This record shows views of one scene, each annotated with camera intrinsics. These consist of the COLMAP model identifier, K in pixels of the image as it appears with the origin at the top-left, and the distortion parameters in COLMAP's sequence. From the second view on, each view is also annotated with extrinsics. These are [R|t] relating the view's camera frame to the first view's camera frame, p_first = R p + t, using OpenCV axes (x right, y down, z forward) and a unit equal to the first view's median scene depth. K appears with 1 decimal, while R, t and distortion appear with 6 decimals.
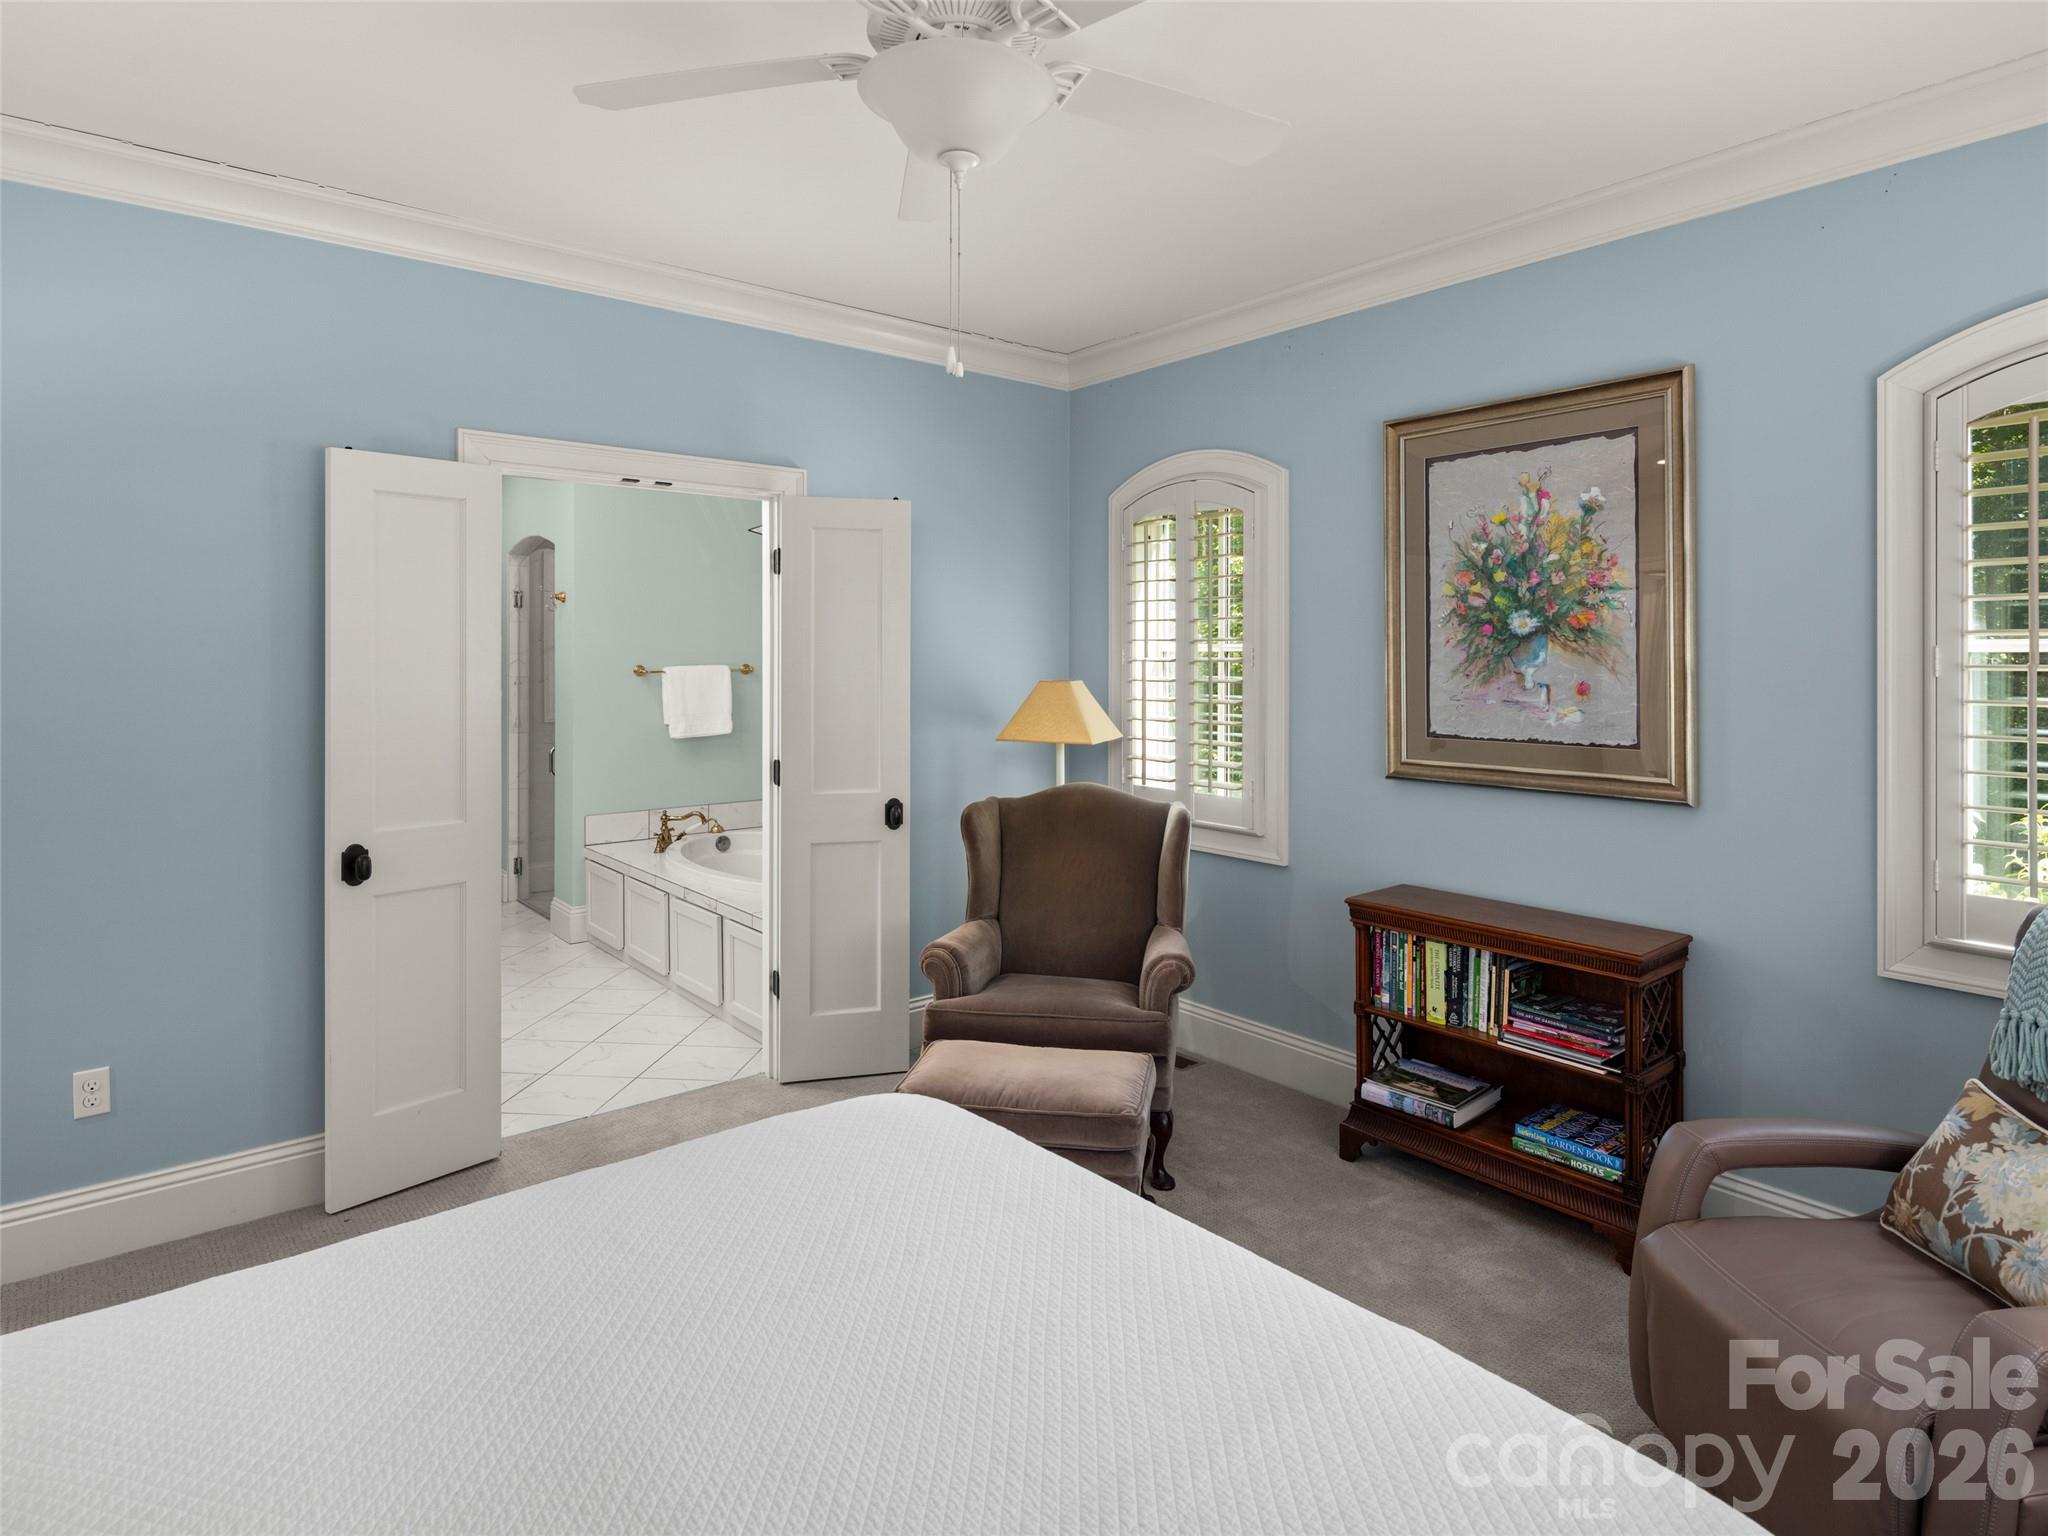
lens RADIAL K [[1091.8, 0, 1027.1], [0, 1091.8, 722.4], [0, 0, 1]] dist [-0.001063, -0.000478]
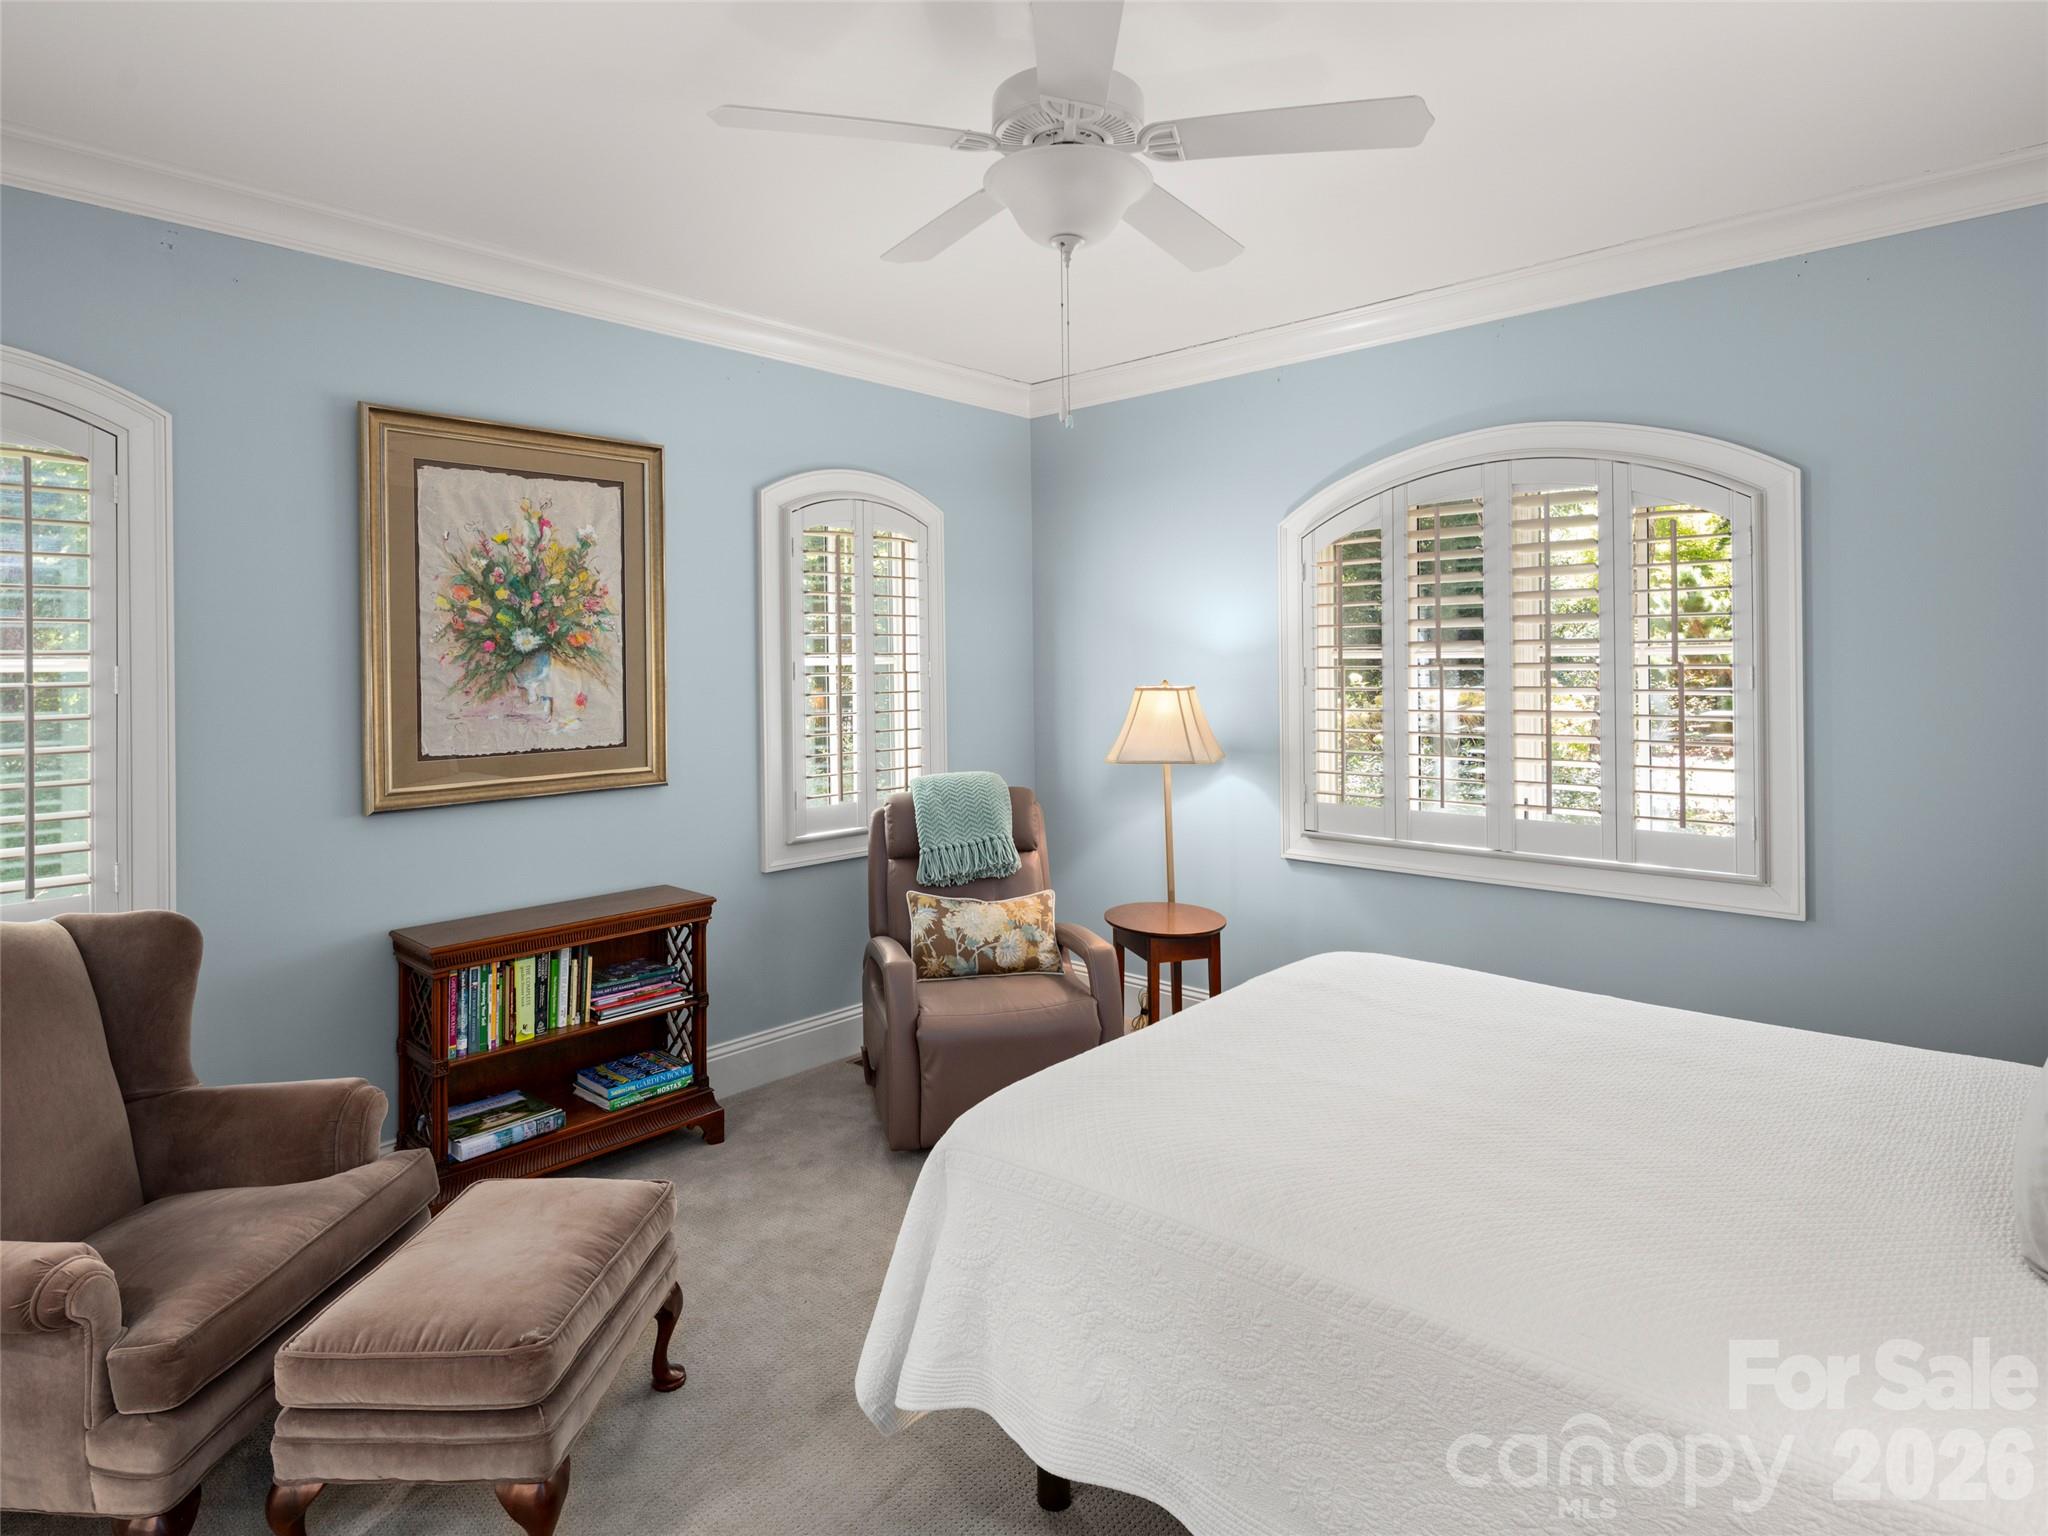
lens RADIAL K [[1120.8, 0, 1036.1], [0, 1120.8, 742.9], [0, 0, 1]] dist [0.004372, -0.001167]
pose [[-0.131348, -0.073437, 0.988613, -0.690874], [0.068536, 0.994194, 0.082958, -0.048606], [-0.988964, 0.078652, -0.125552, 0.654928]]
